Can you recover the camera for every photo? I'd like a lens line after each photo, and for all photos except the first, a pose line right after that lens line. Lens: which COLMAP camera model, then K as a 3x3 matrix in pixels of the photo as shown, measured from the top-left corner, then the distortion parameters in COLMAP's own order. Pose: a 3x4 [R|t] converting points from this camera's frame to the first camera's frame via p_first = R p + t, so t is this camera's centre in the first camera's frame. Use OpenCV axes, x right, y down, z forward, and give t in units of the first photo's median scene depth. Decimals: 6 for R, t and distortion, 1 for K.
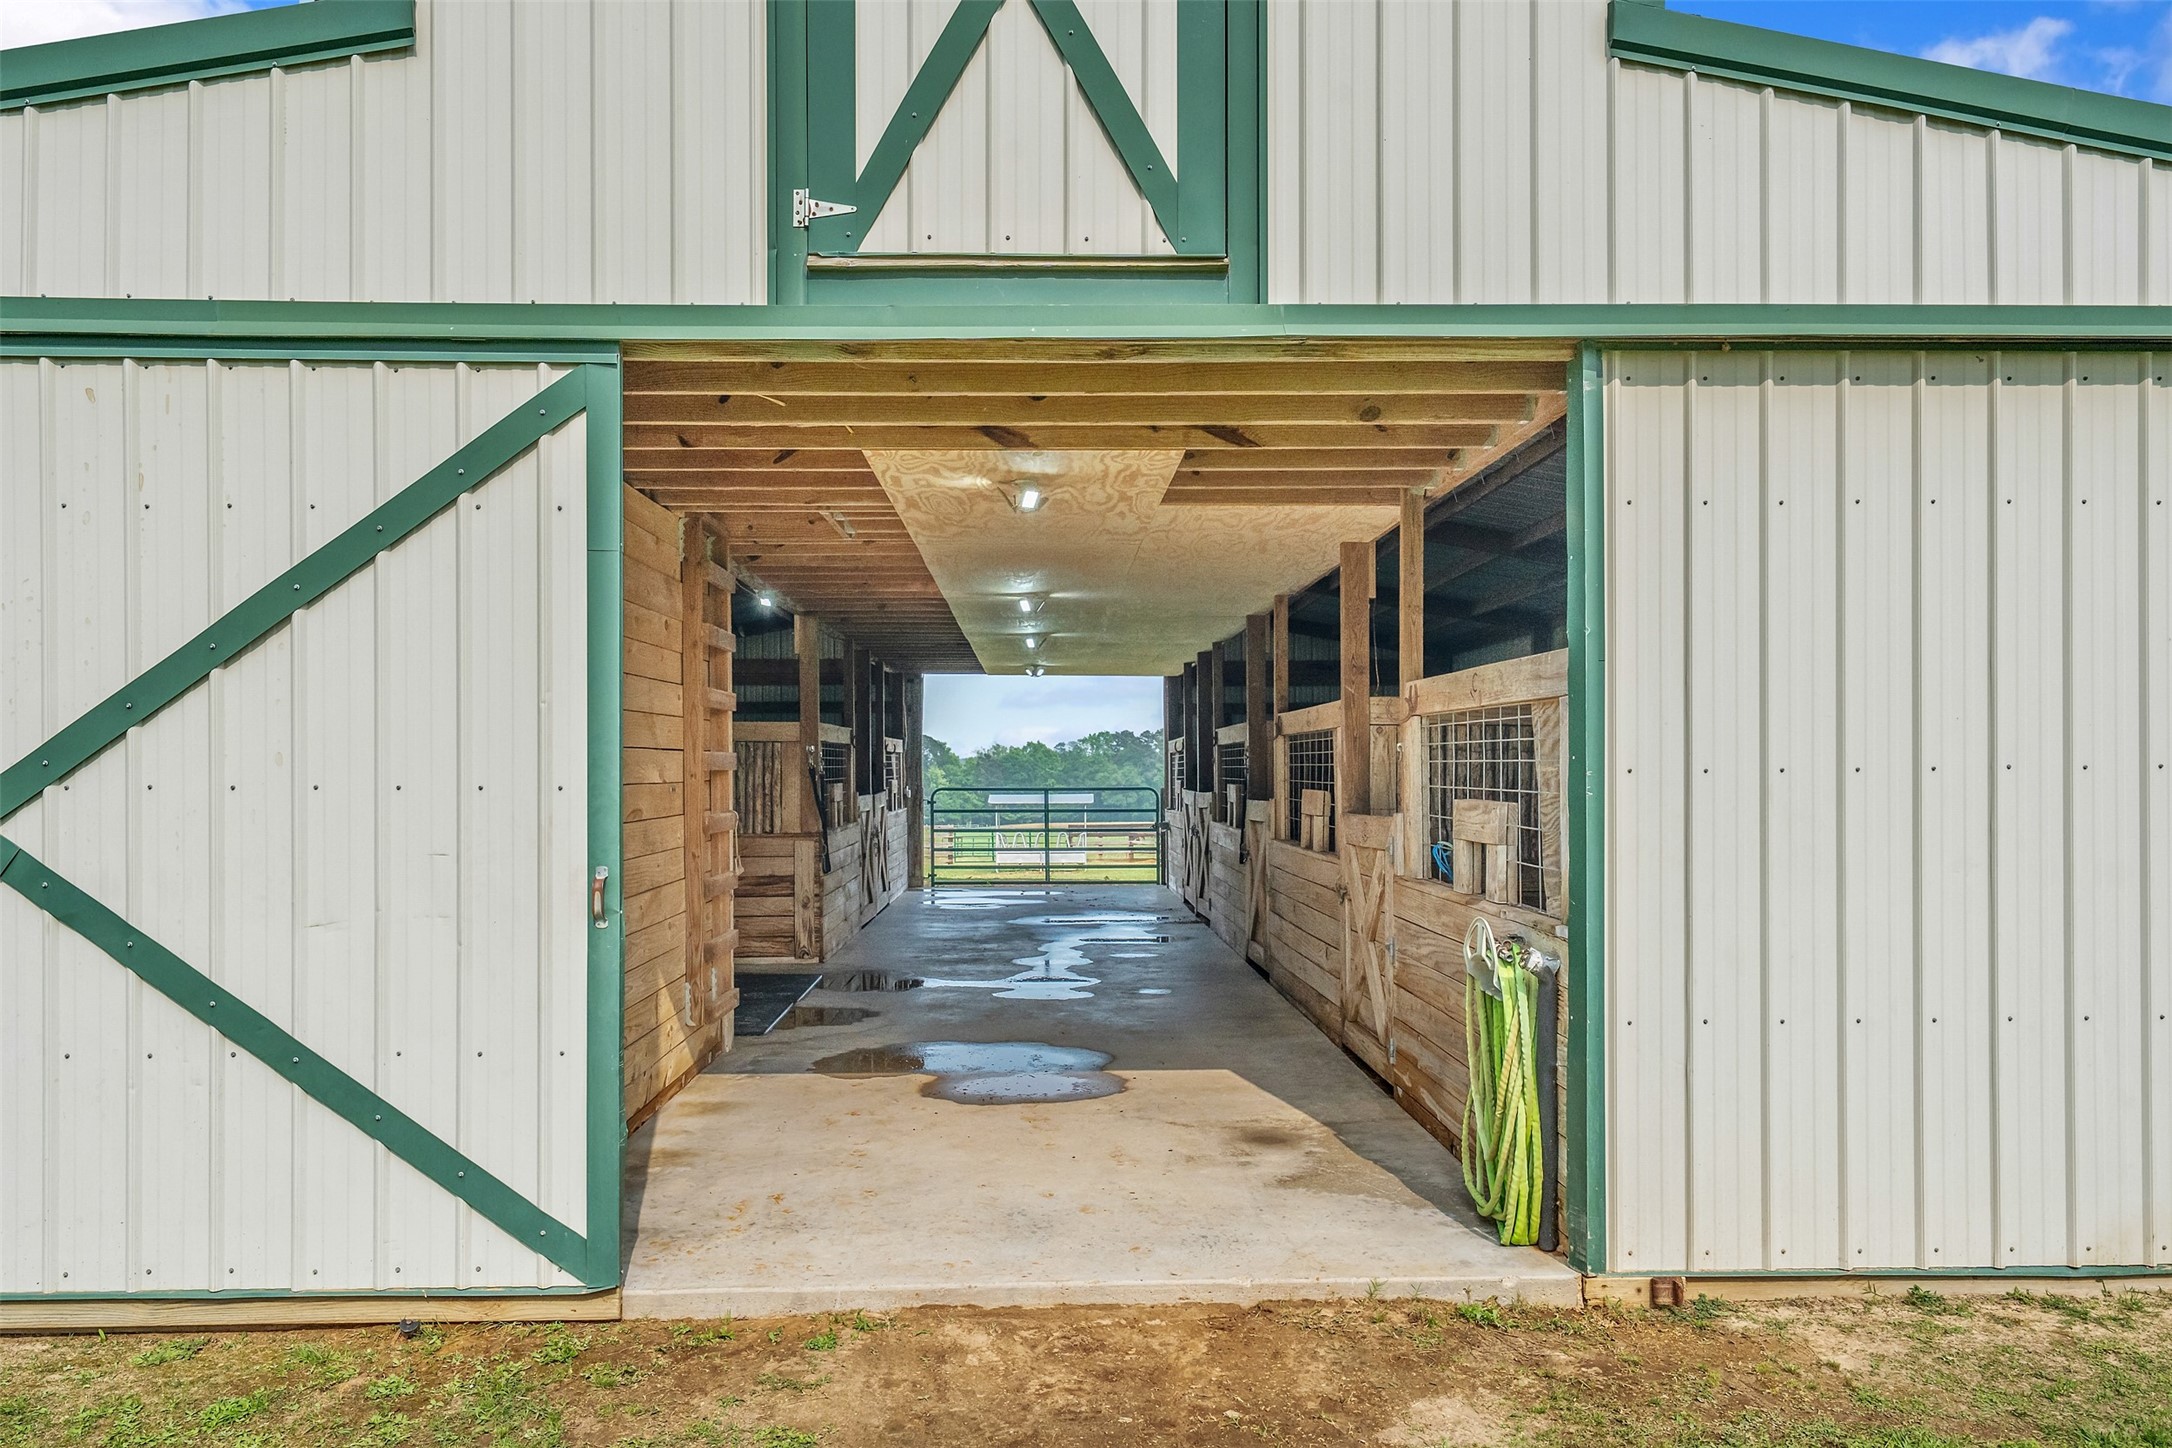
lens RADIAL K [[1938.2, 0, 1085.5], [0, 1938.2, 725.7], [0, 0, 1]] dist [-0.005166, -0.000431]
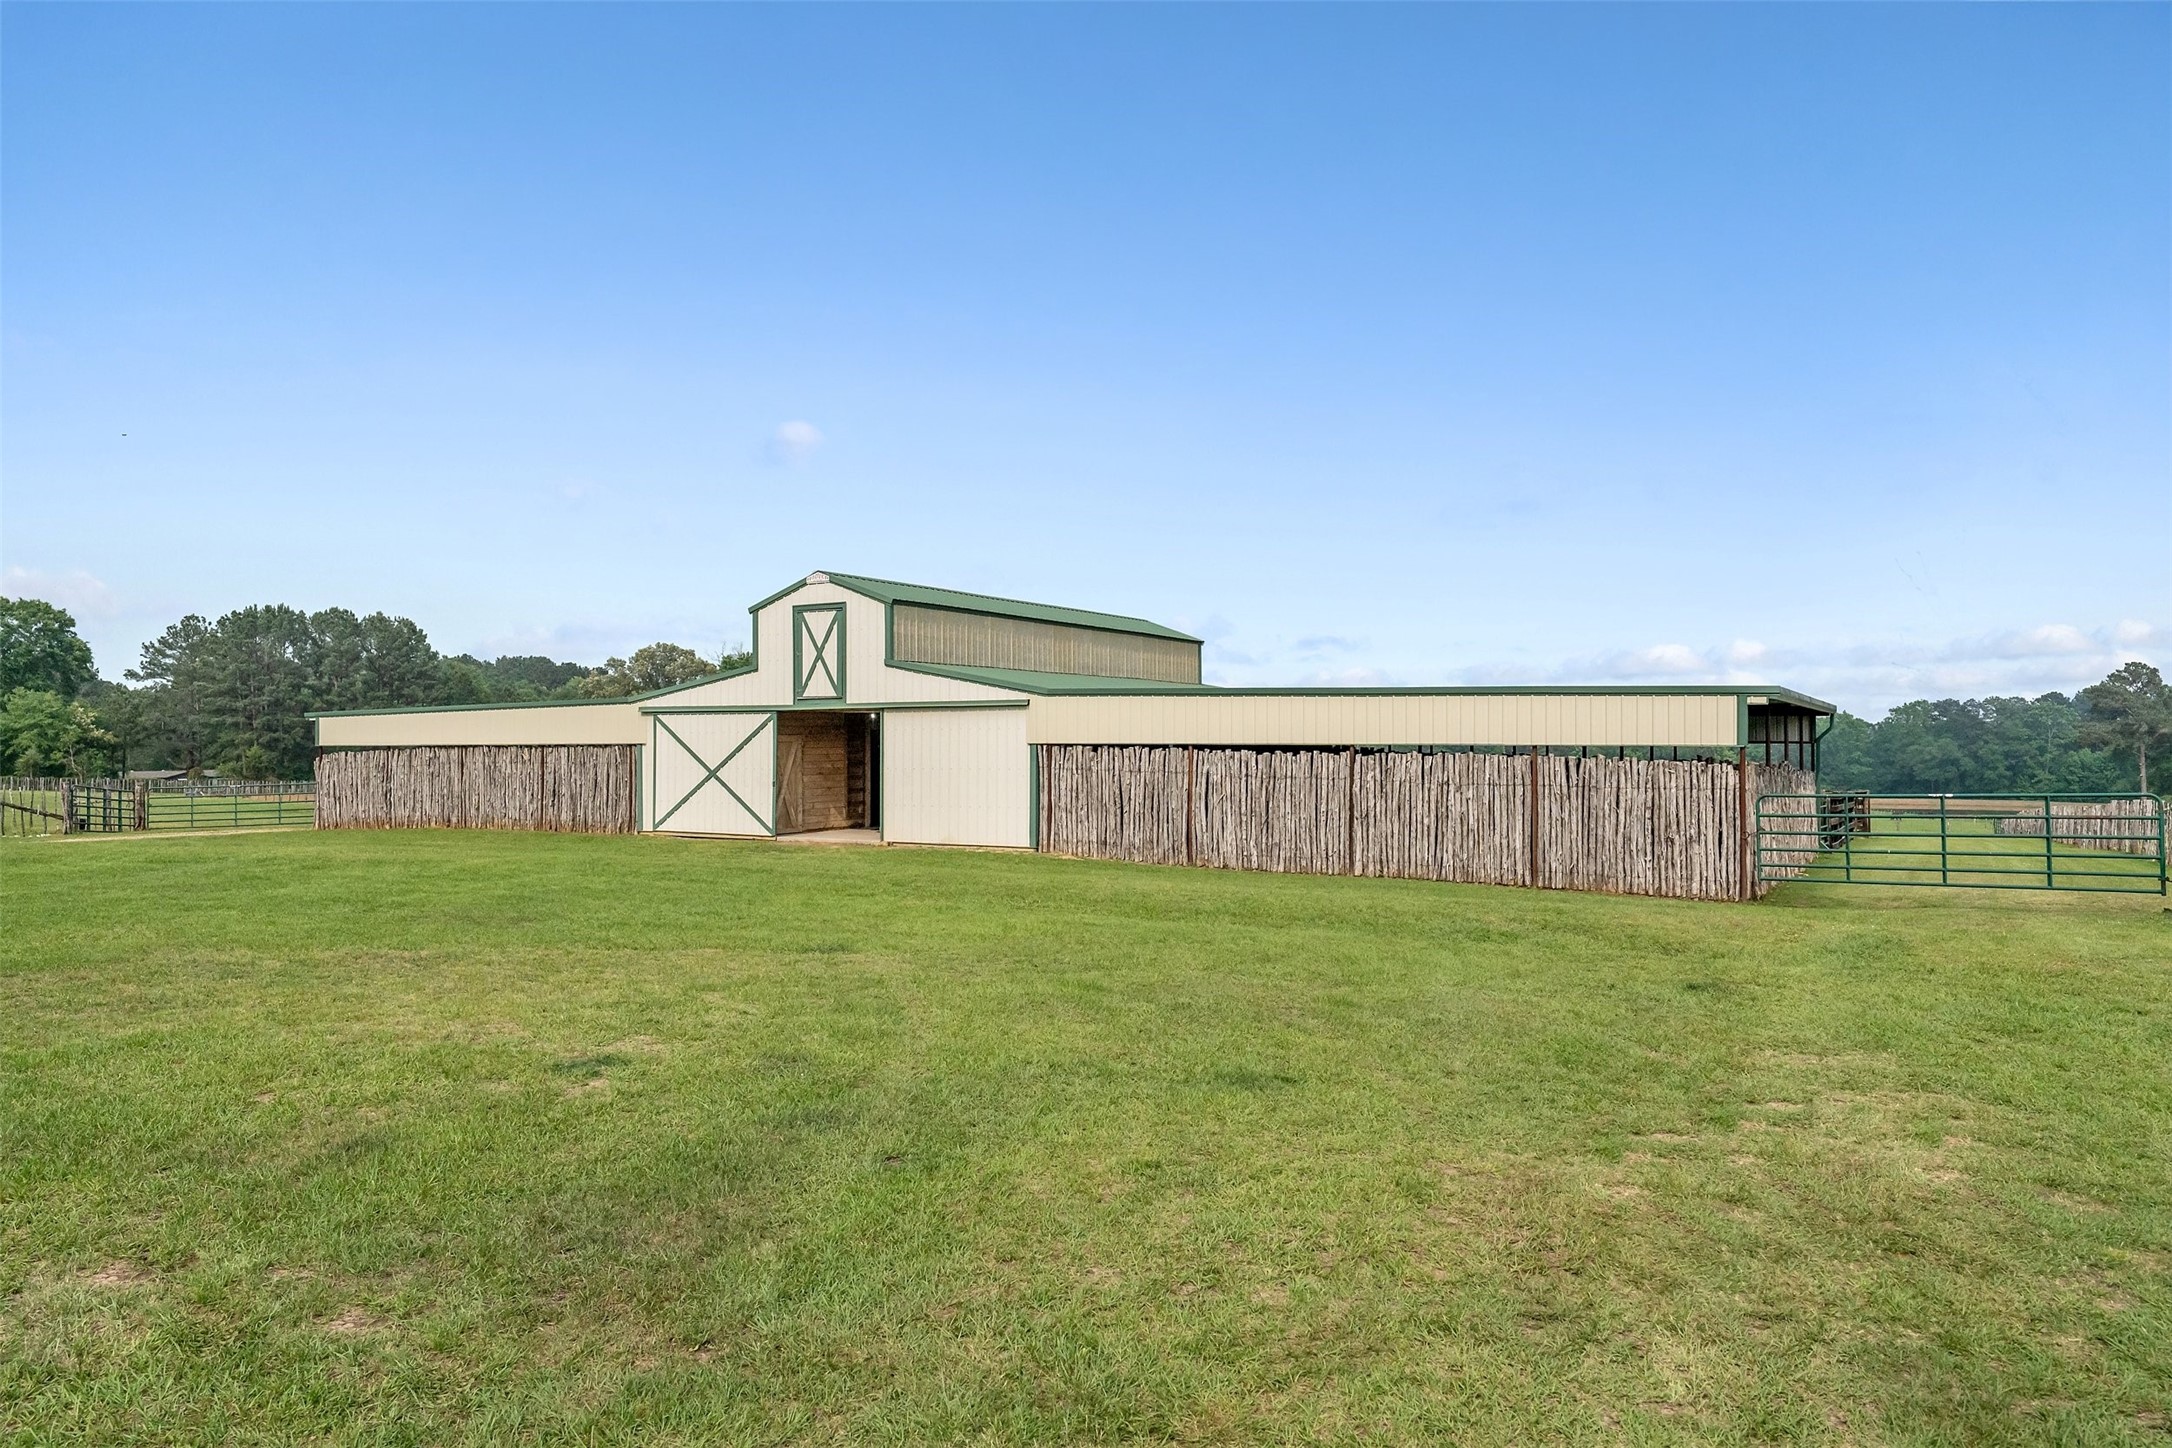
lens RADIAL K [[1938.2, 0, 1086.4], [0, 1938.2, 726.8], [0, 0, 1]] dist [-0.005166, -0.000431]
pose [[0.817985, -0.003430, -0.575229, 4.941792], [0.002476, 0.999994, -0.002443, -0.109682], [0.575234, 0.000574, 0.817989, -4.349638]]
